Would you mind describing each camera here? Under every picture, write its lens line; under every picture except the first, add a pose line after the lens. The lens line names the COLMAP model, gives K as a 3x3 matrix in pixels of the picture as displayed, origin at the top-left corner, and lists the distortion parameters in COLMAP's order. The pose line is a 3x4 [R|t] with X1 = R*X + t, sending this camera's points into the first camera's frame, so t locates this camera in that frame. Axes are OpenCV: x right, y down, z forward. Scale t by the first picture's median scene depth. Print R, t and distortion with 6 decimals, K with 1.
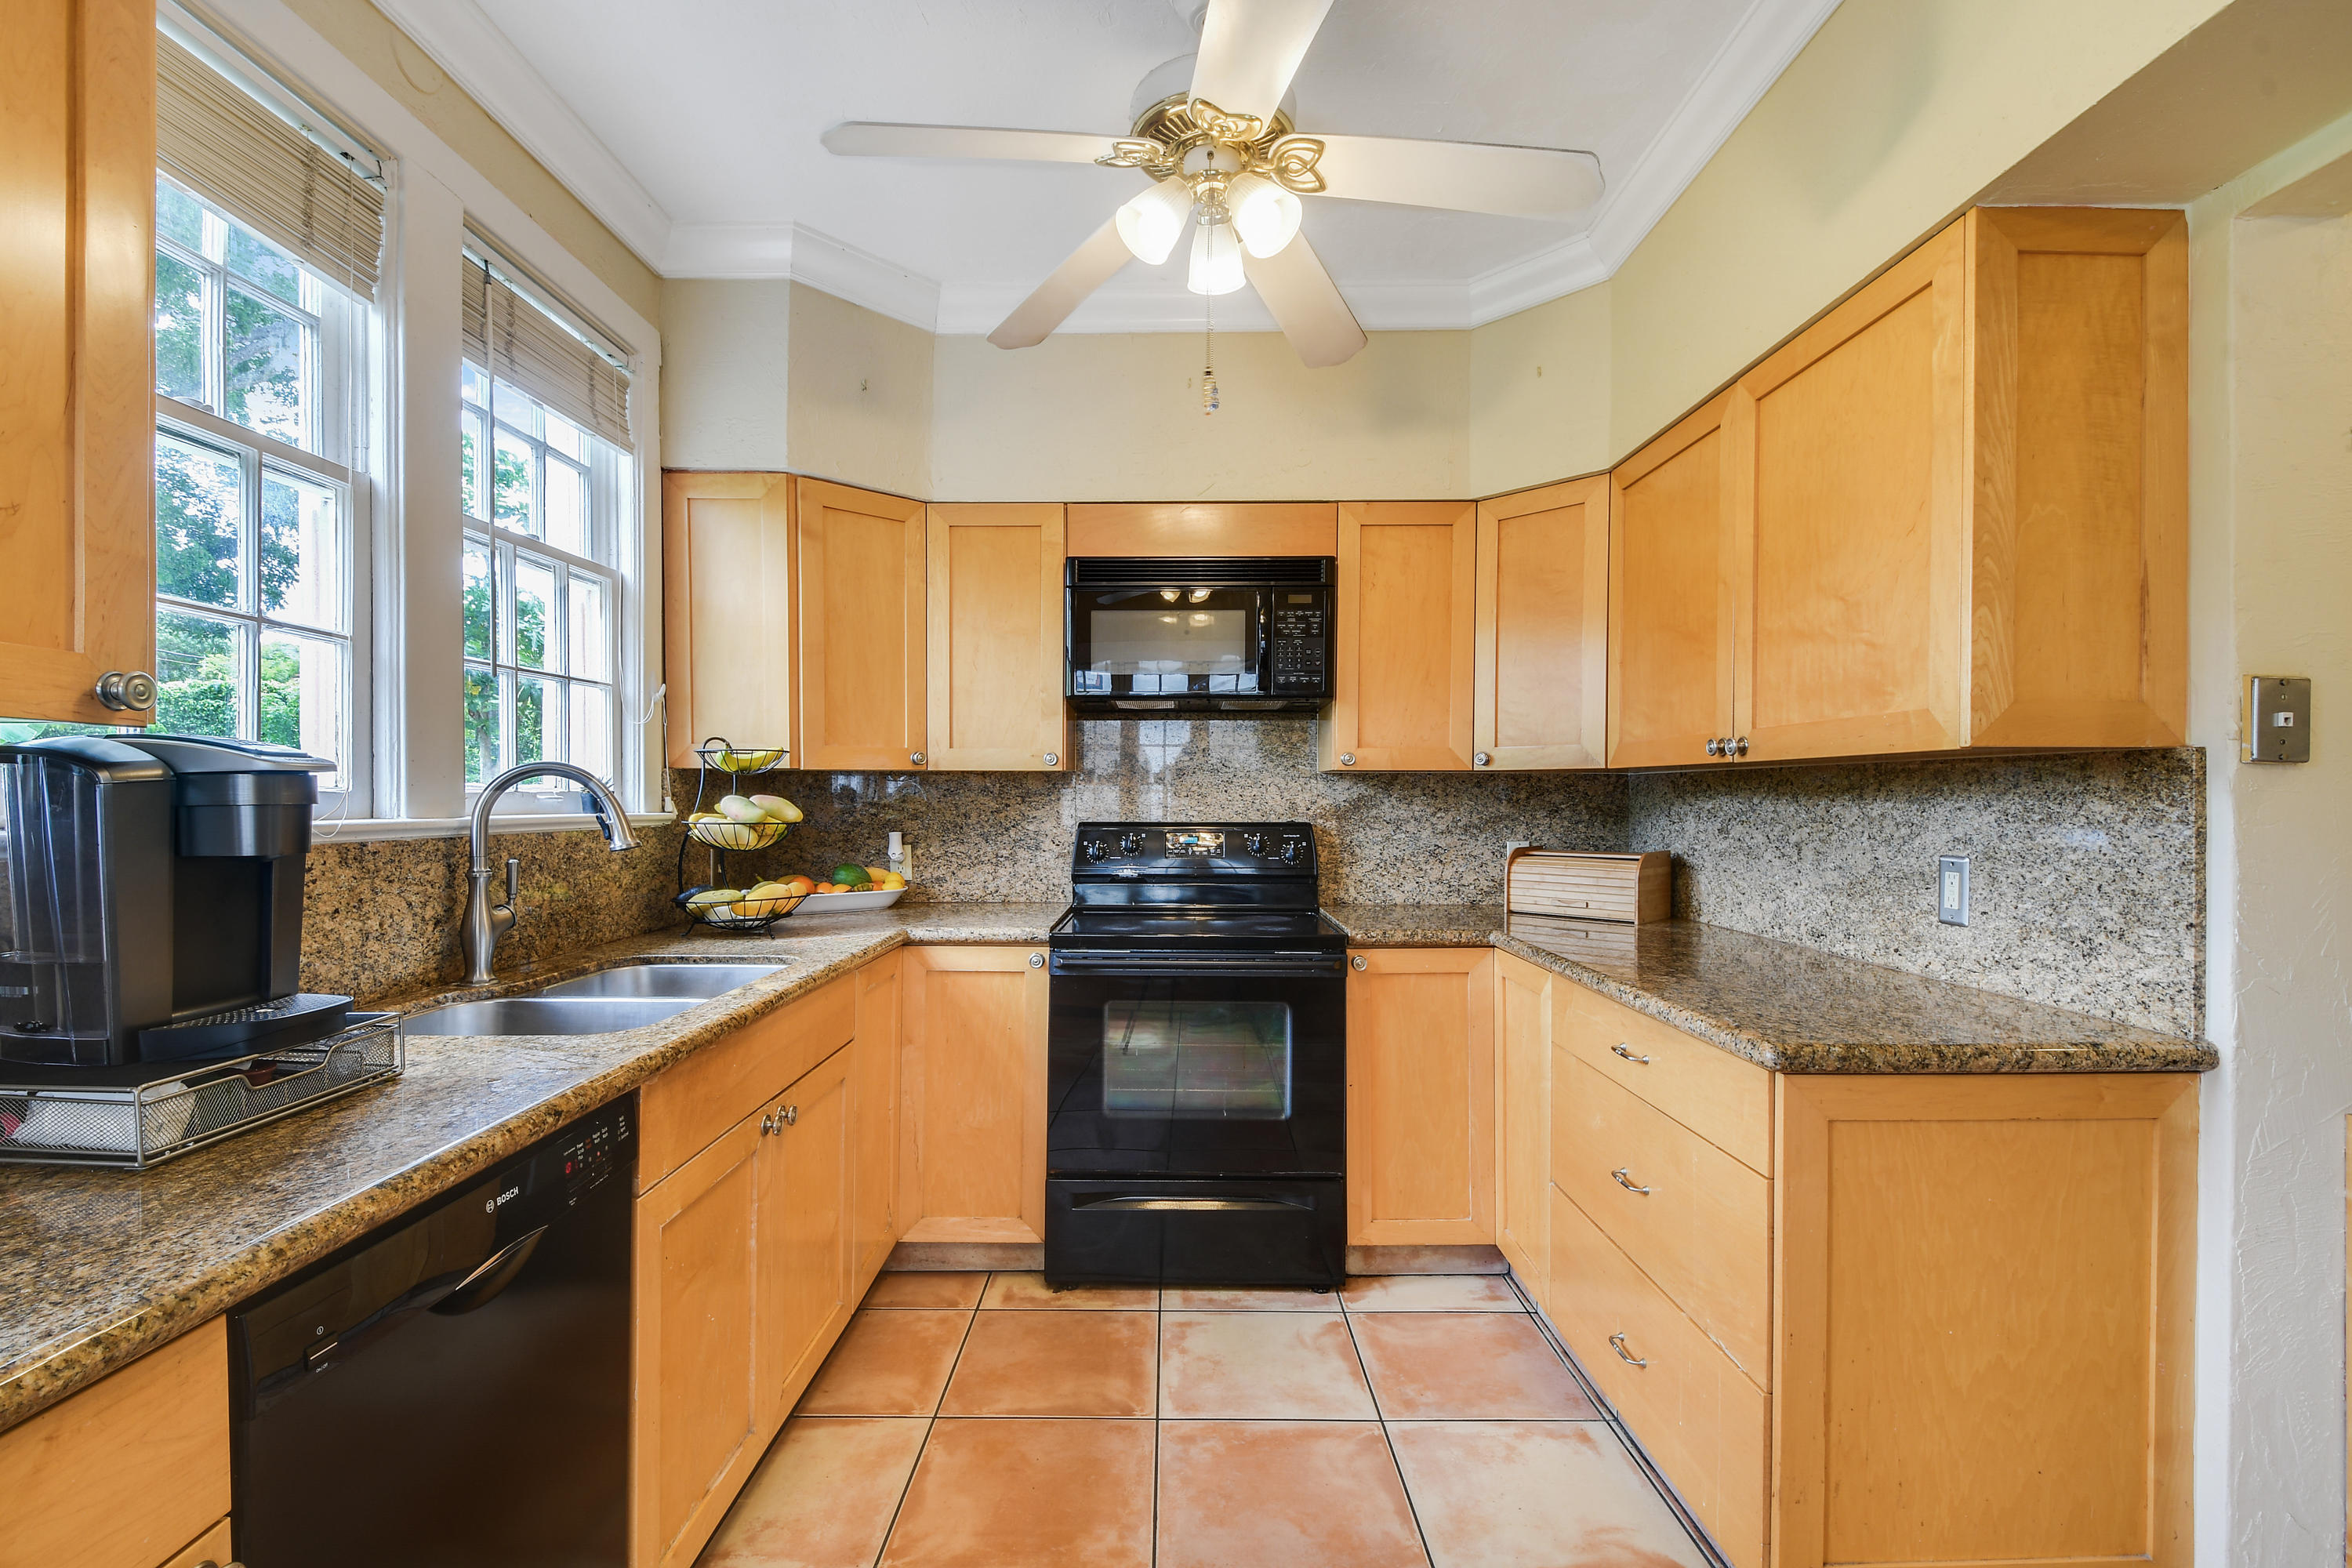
lens RADIAL K [[1053.7, 0, 1176.0], [0, 1053.7, 784.0], [0, 0, 1]] dist [0.031684, -0.016981]
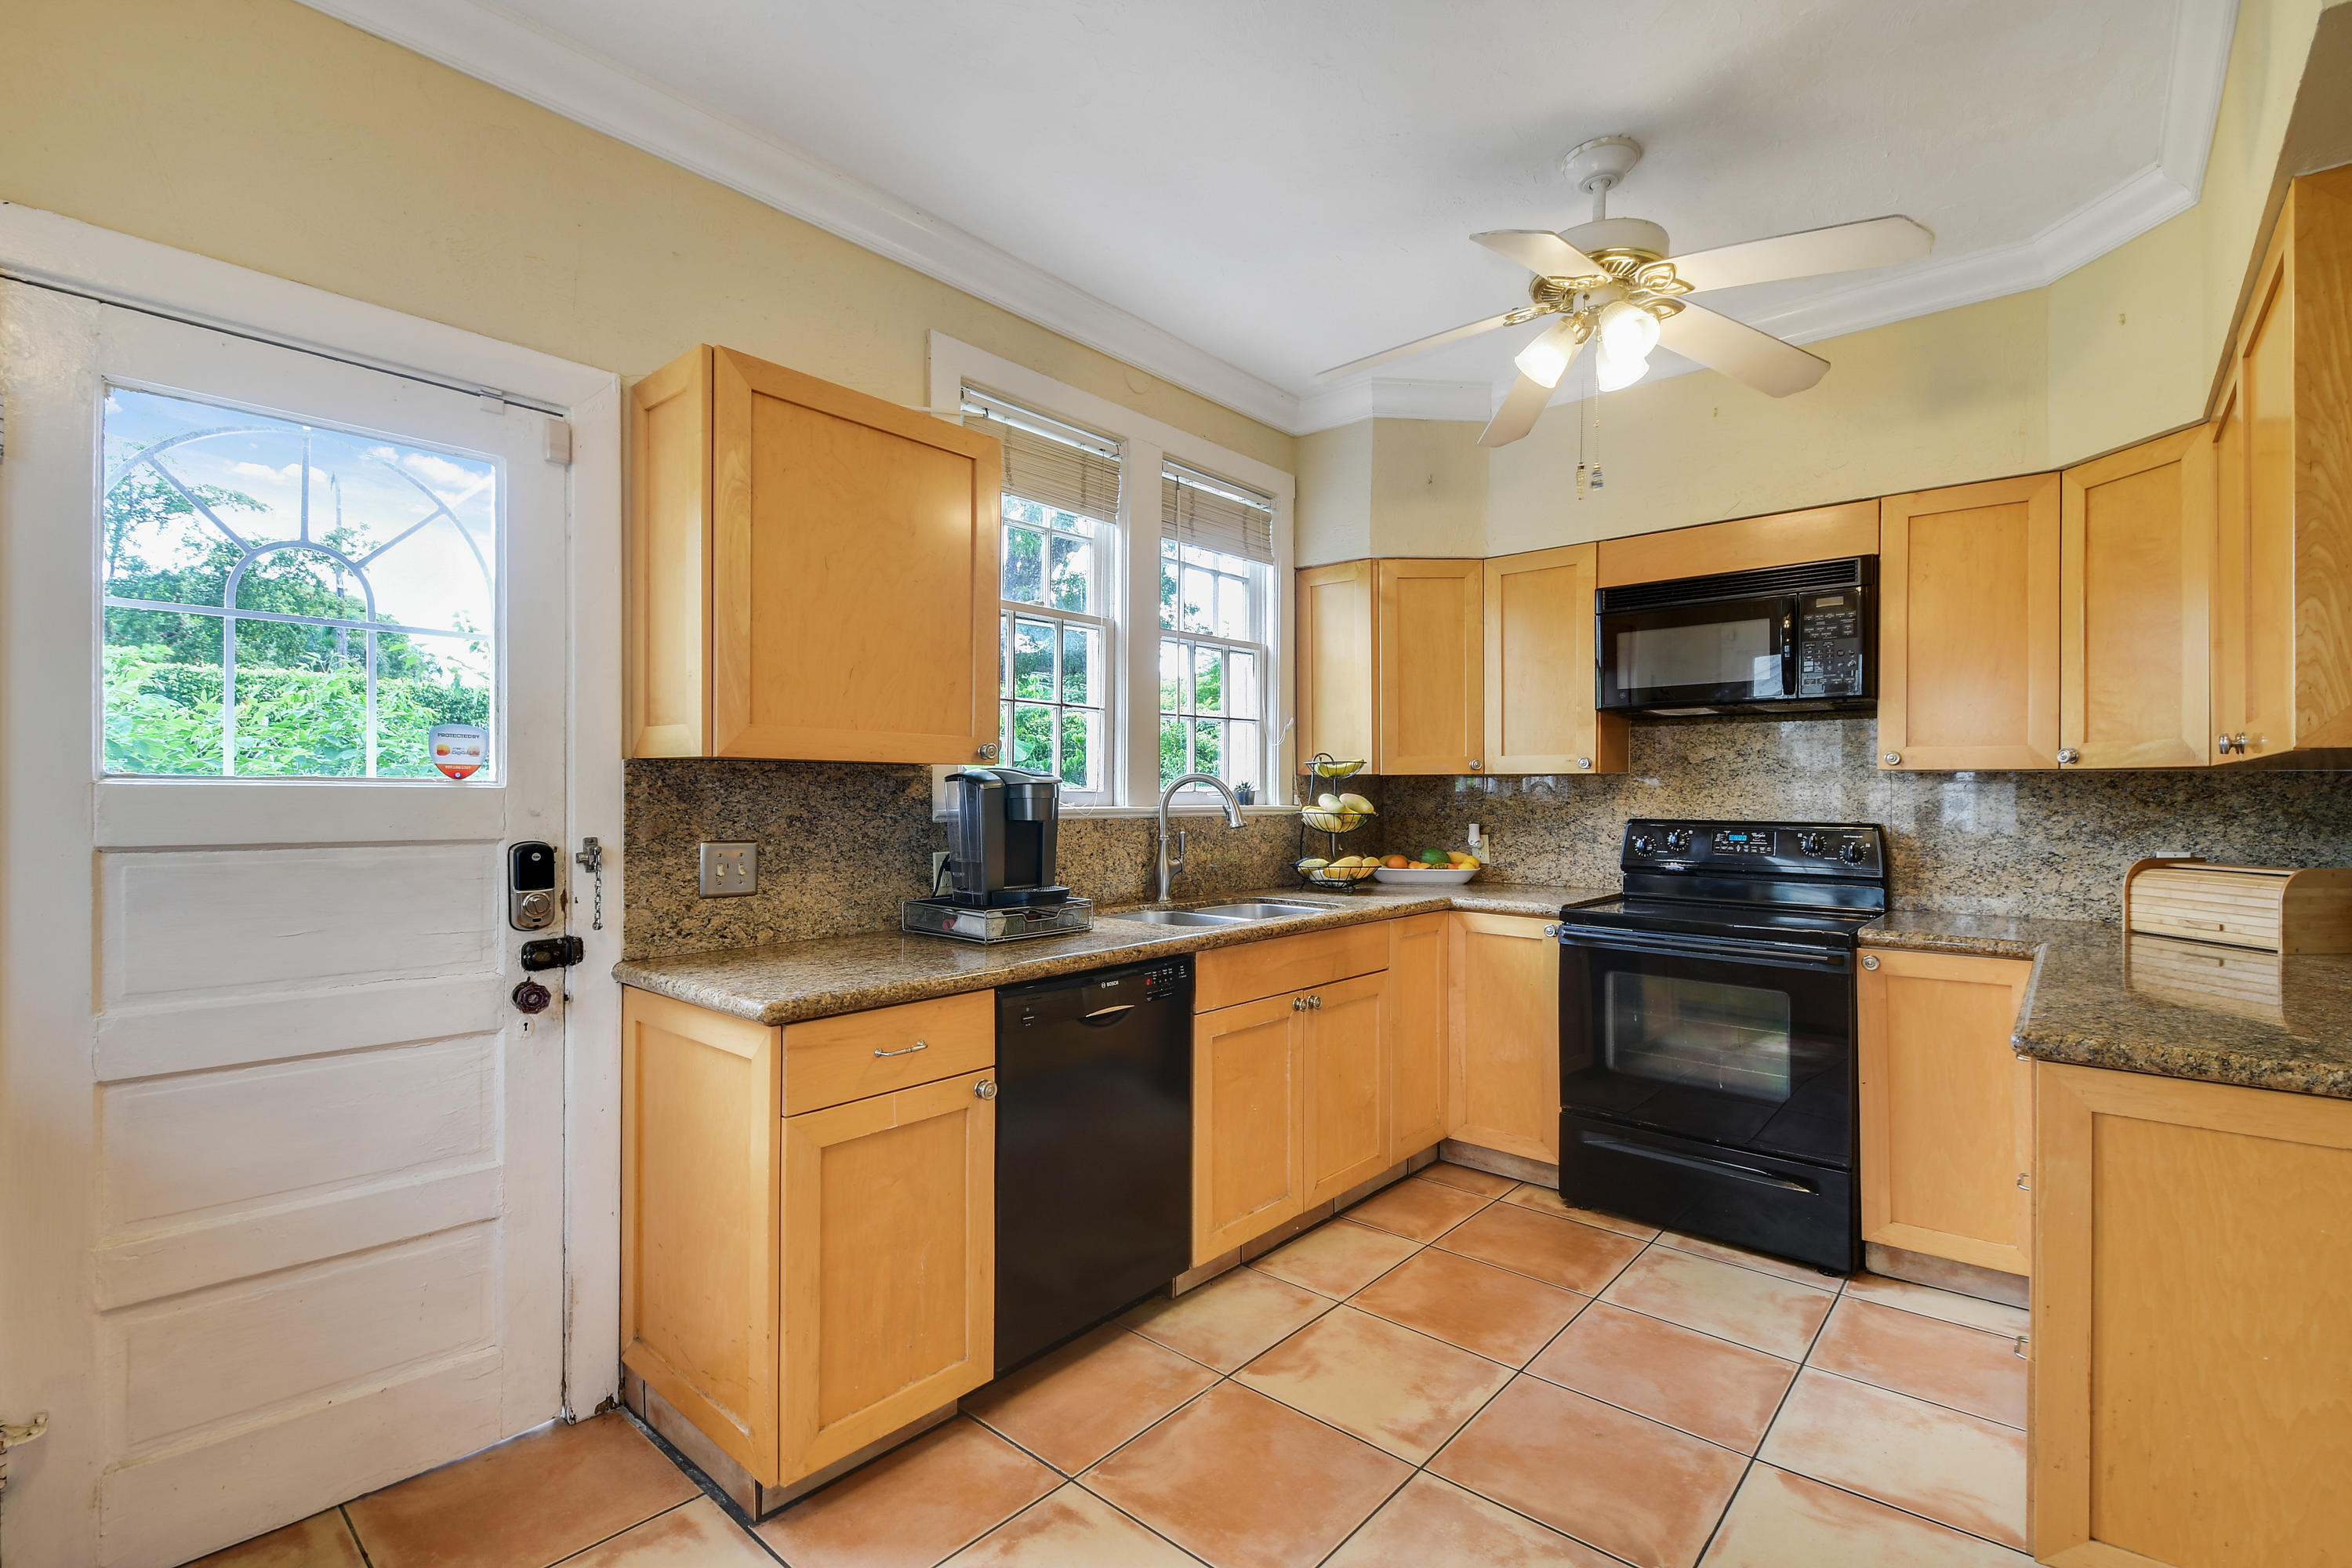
lens RADIAL K [[1051.8, 0, 1176.0], [0, 1051.8, 784.0], [0, 0, 1]] dist [-0.000199, -0.000351]
pose [[0.756777, -0.002484, -0.653668, 0.340487], [0.003843, 0.999992, 0.000649, -0.004224], [0.653662, -0.003003, 0.756781, -0.199302]]
